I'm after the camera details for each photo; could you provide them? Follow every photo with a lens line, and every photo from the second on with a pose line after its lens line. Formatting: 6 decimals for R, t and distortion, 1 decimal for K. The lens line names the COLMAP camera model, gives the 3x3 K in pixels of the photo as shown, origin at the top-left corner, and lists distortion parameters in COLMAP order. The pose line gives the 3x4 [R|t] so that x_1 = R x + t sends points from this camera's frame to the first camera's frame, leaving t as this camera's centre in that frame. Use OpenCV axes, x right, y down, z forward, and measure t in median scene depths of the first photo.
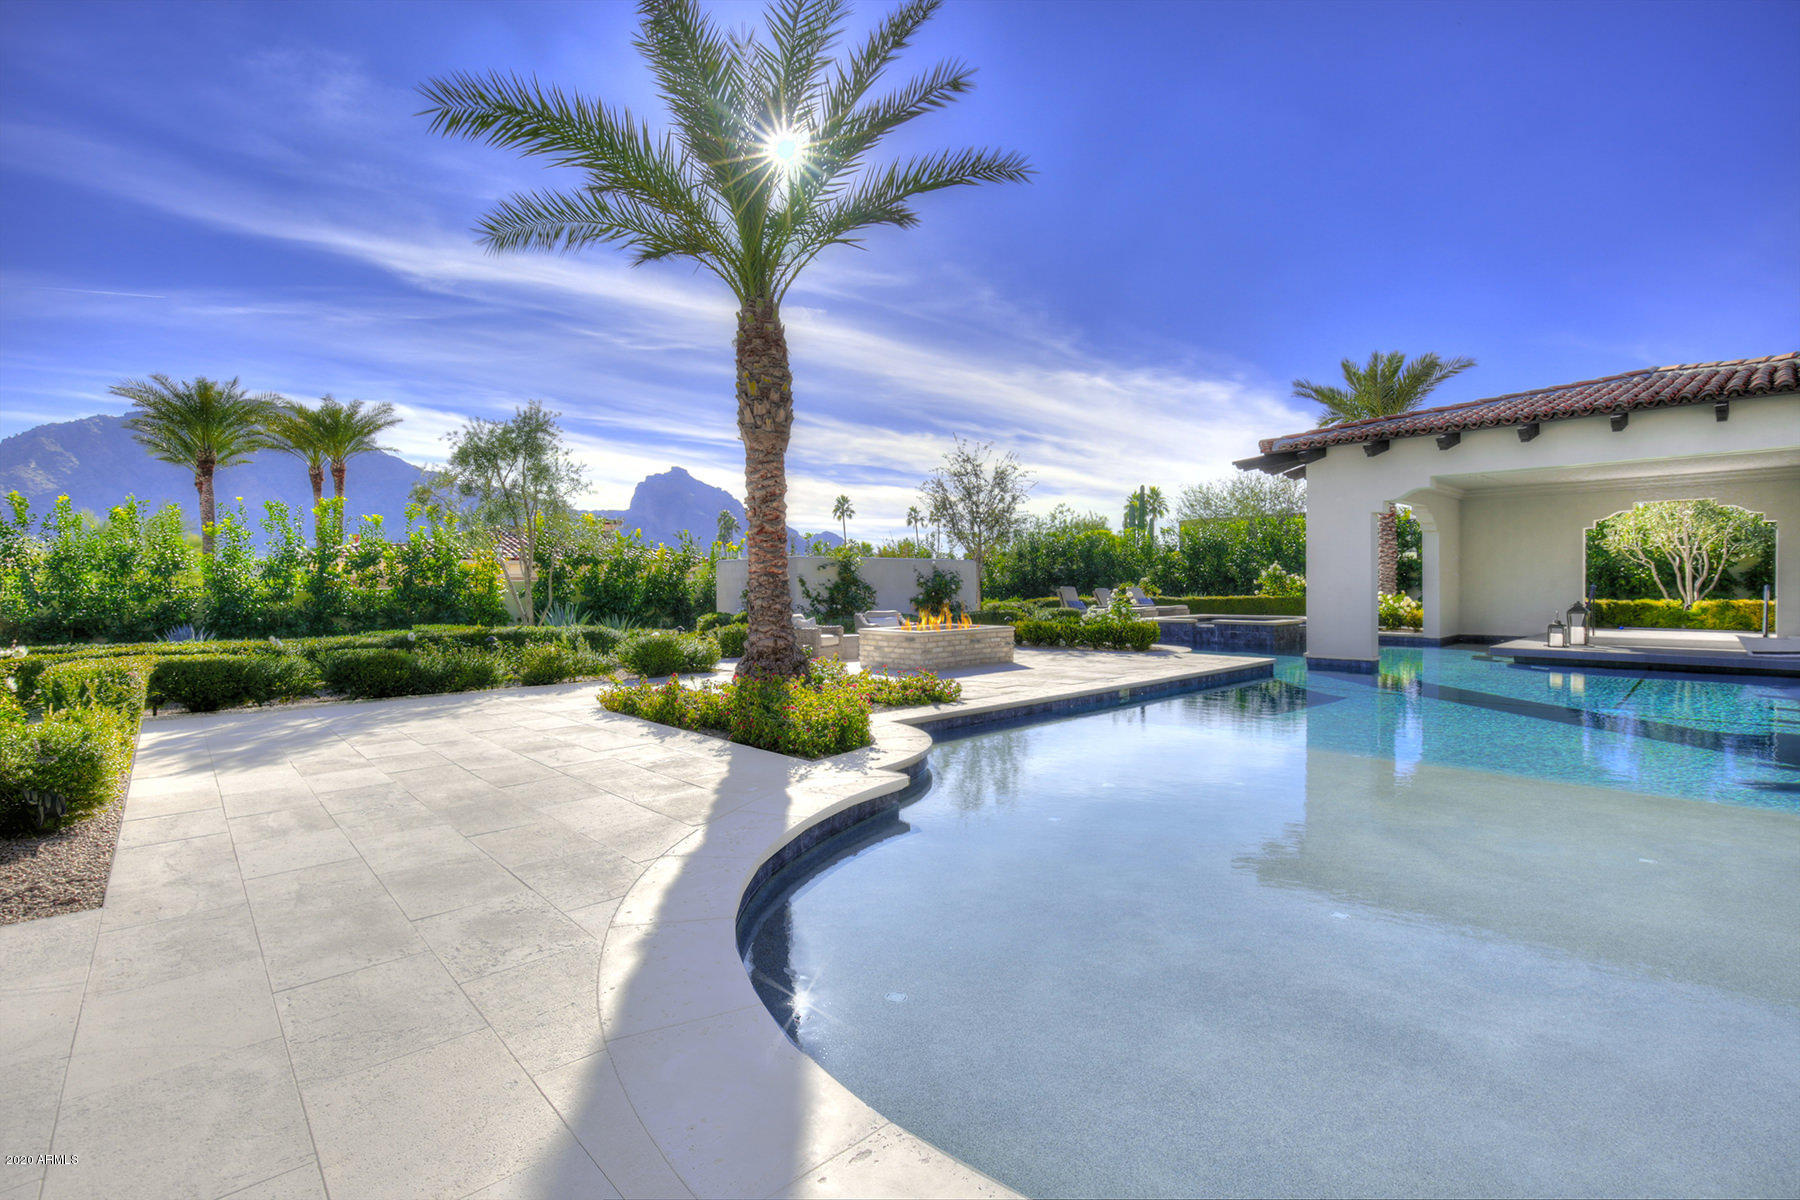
lens RADIAL K [[810.8, 0, 900.0], [0, 810.8, 600.0], [0, 0, 1]] dist [-0.000401, -0.000025]
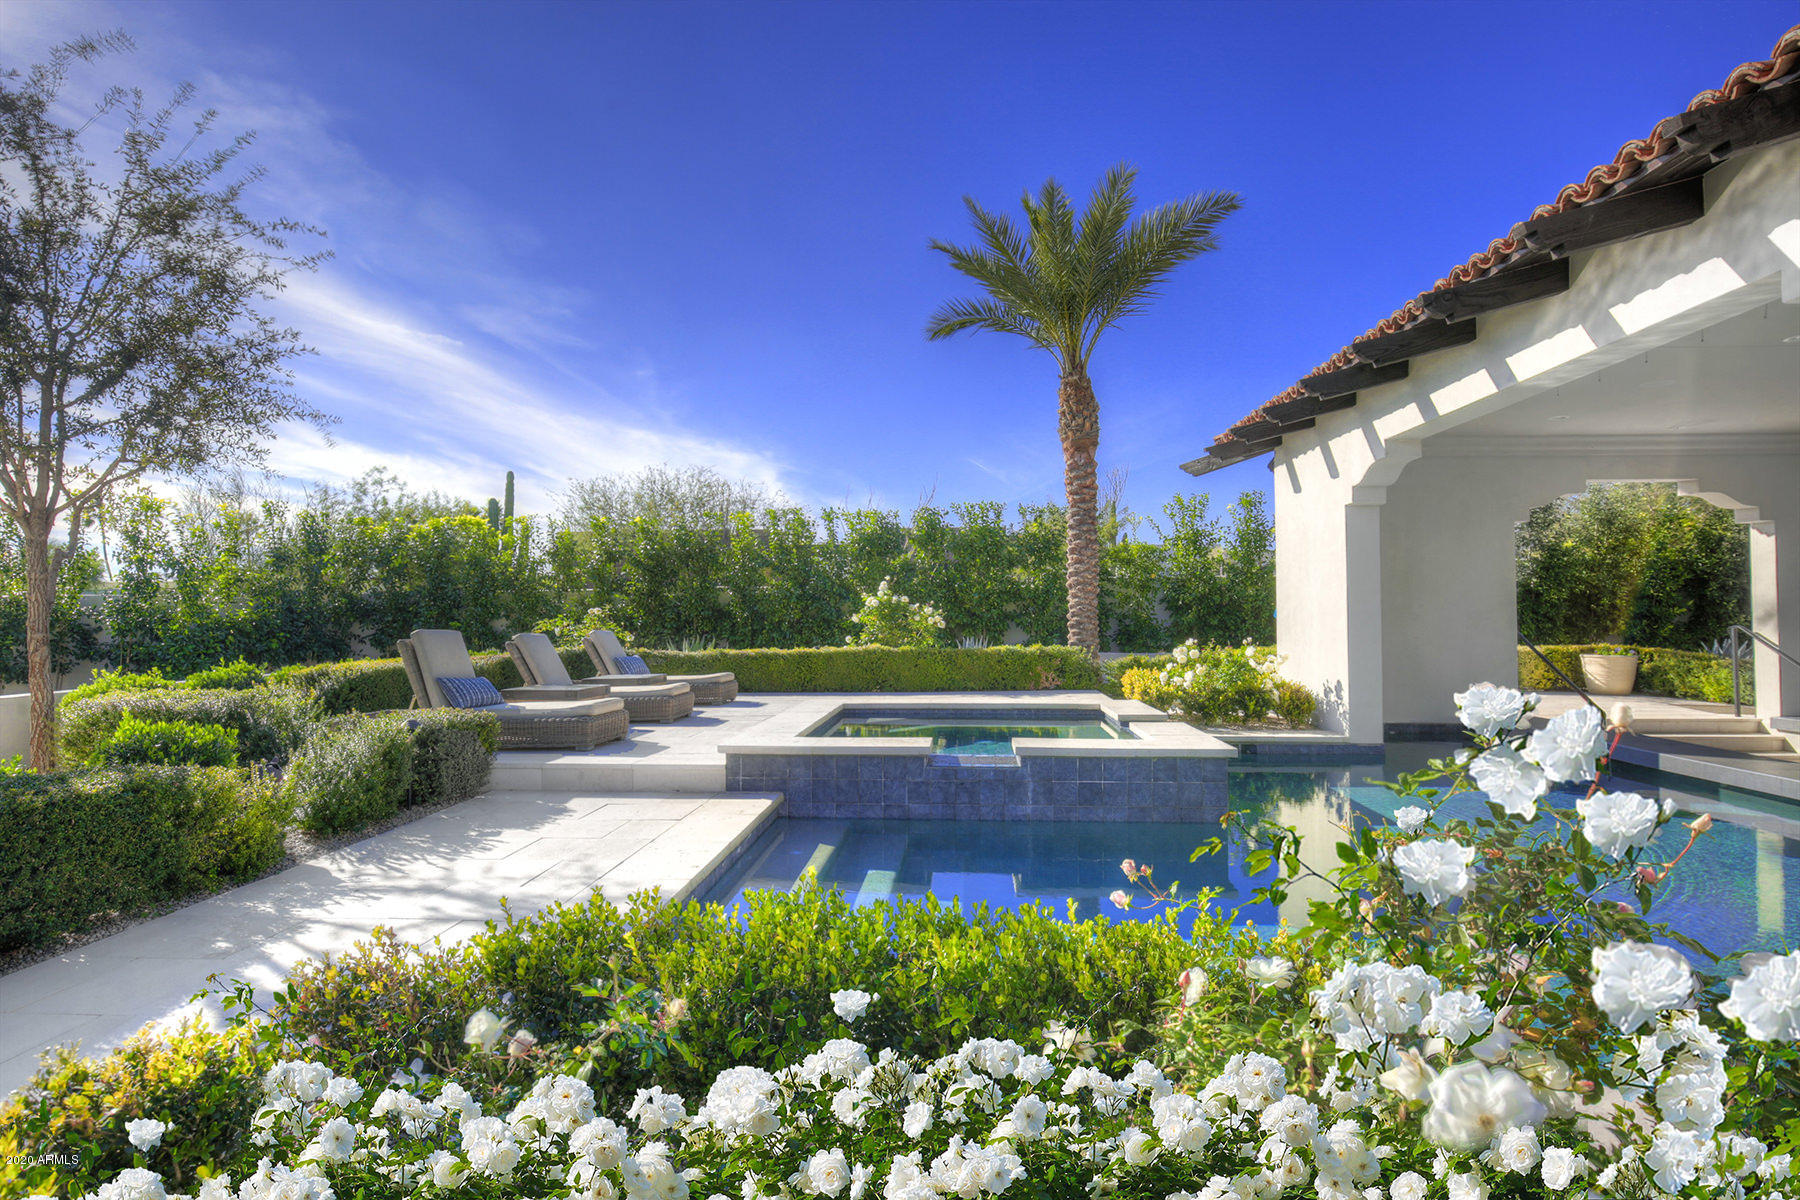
lens RADIAL K [[886.1, 0, 900.0], [0, 886.1, 600.0], [0, 0, 1]] dist [0.000331, 0.000051]
pose [[0.730951, 0.027830, 0.681862, 0.060681], [0.004602, 0.998944, -0.045705, -0.005305], [-0.682415, 0.036546, 0.730051, 0.375748]]
